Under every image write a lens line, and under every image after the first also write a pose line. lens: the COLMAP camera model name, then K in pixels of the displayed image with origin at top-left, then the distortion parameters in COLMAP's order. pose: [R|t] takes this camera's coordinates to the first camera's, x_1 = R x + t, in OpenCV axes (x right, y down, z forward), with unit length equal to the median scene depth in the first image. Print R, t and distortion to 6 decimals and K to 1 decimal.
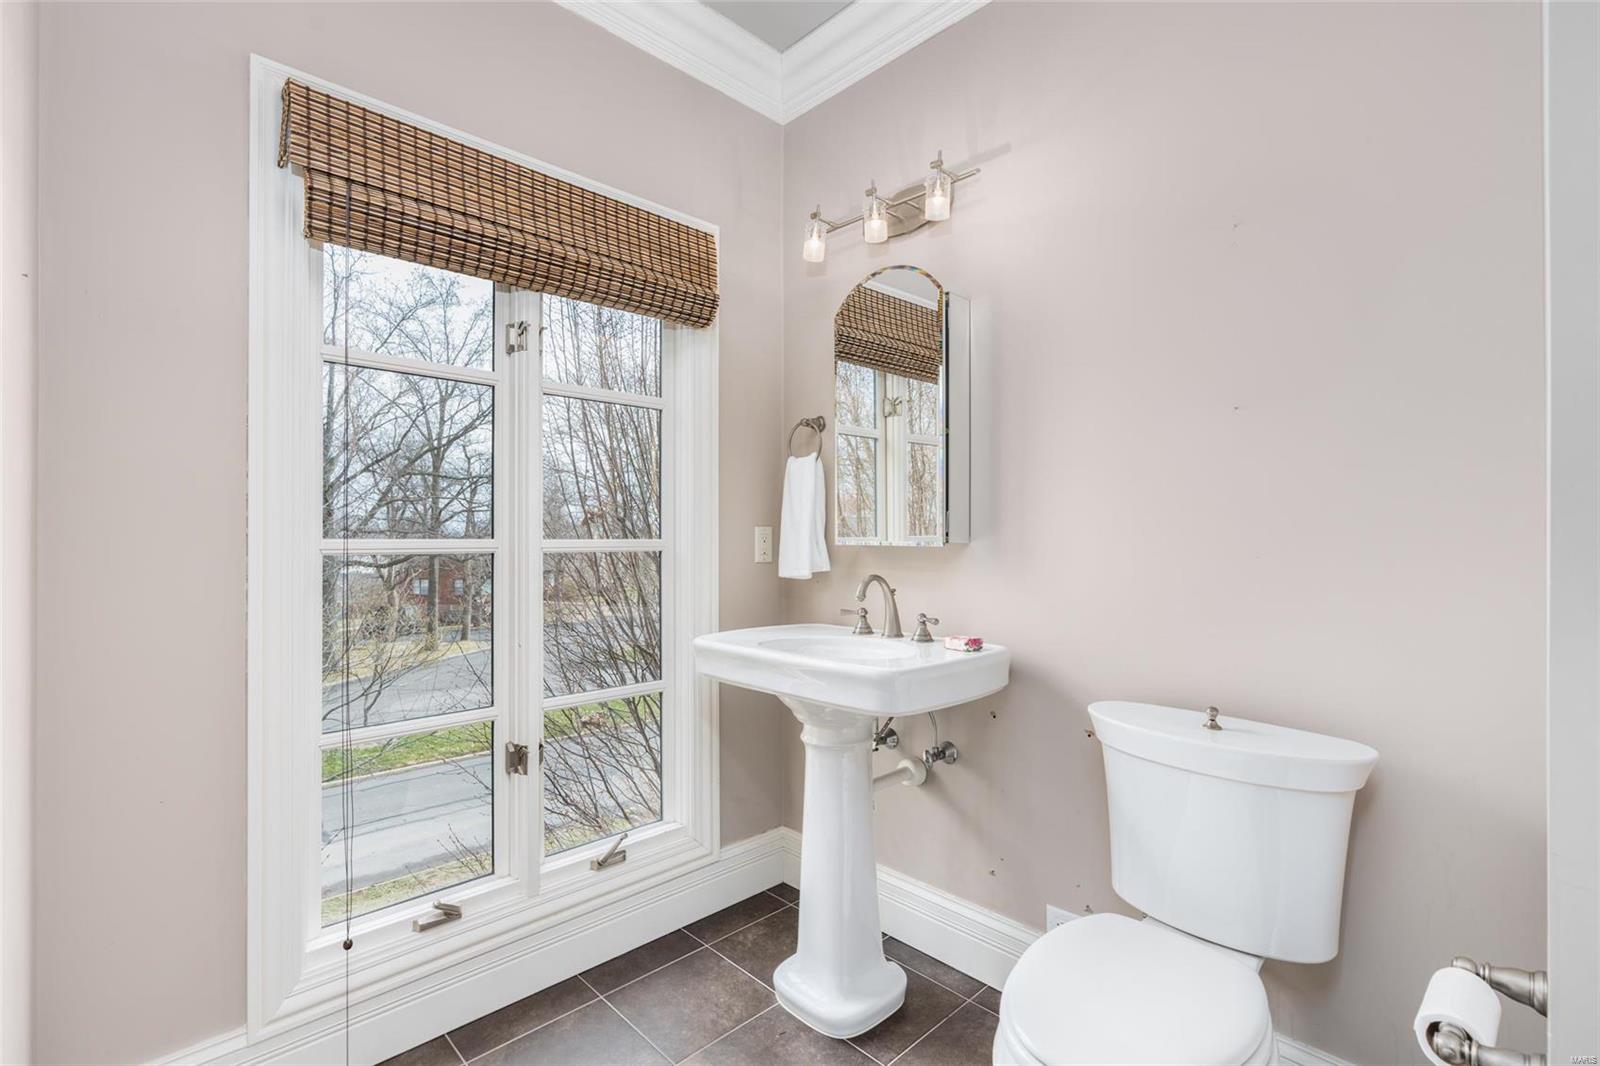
lens RADIAL K [[726.9, 0, 809.0], [0, 726.9, 535.3], [0, 0, 1]] dist [-0.011233, 0.004119]
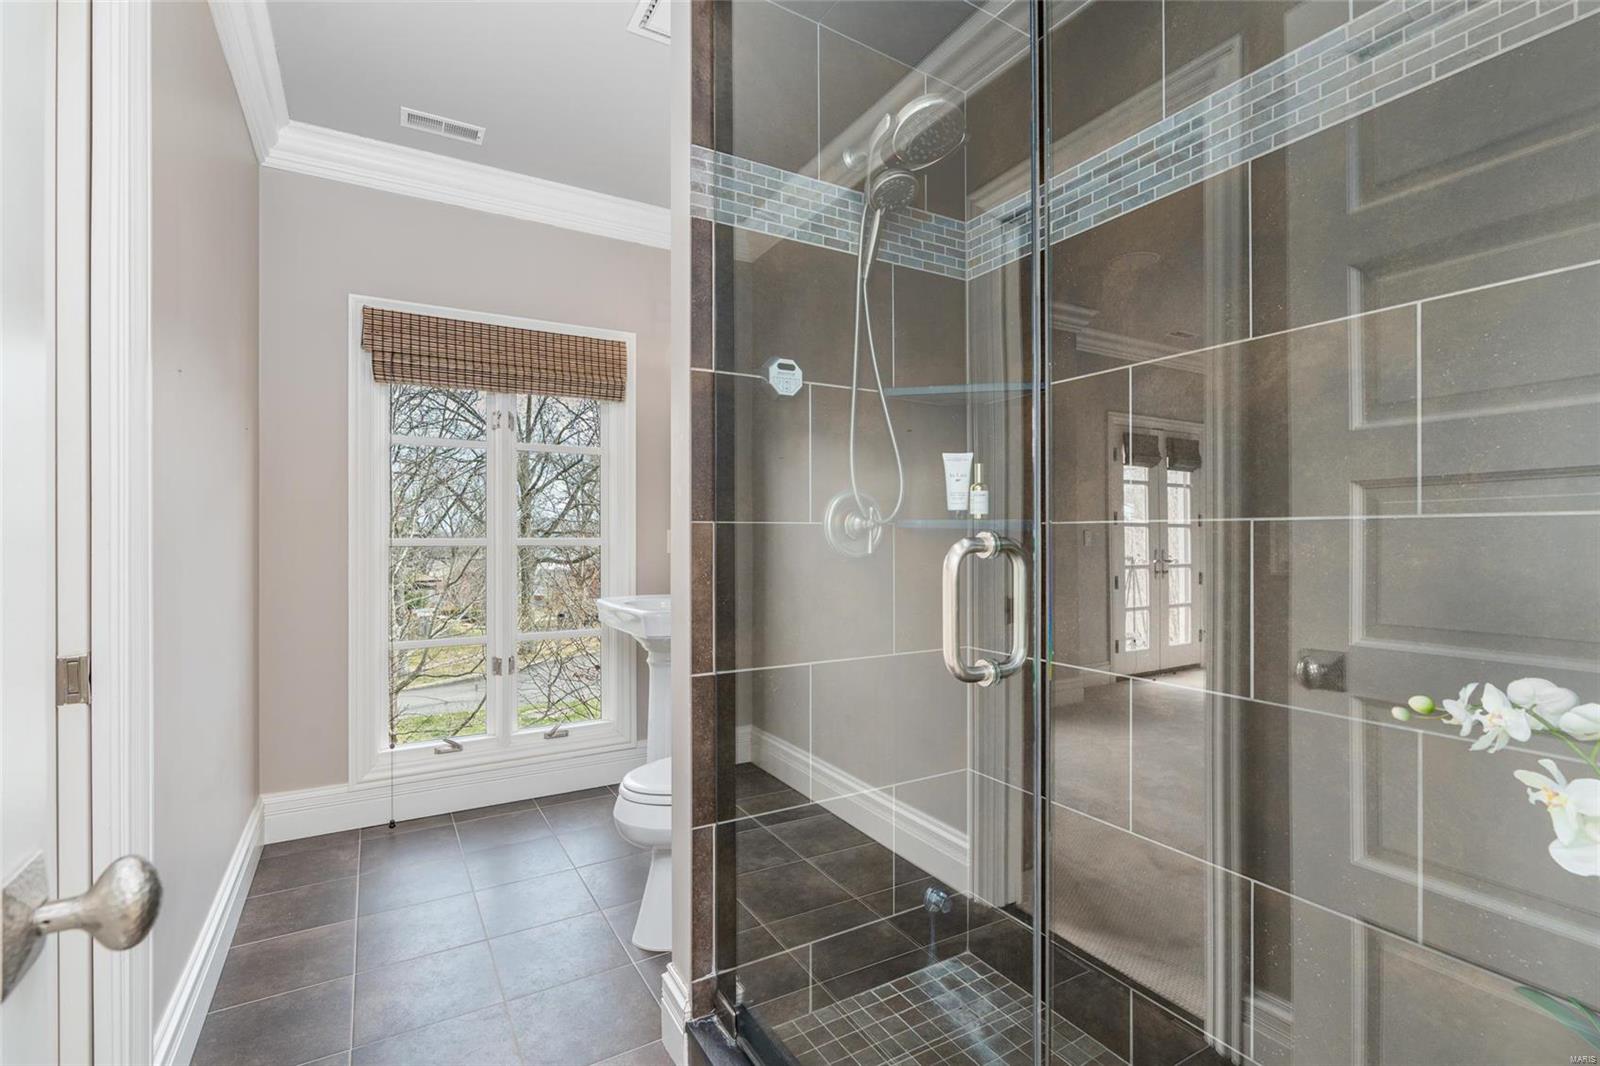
lens RADIAL K [[726.9, 0, 791.2], [0, 726.9, 536.2], [0, 0, 1]] dist [-0.011233, 0.004119]
pose [[0.969556, -0.000938, -0.244868, 0.615054], [0.001432, 0.999997, 0.001837, -0.001486], [0.244865, -0.002132, 0.969555, -0.436720]]
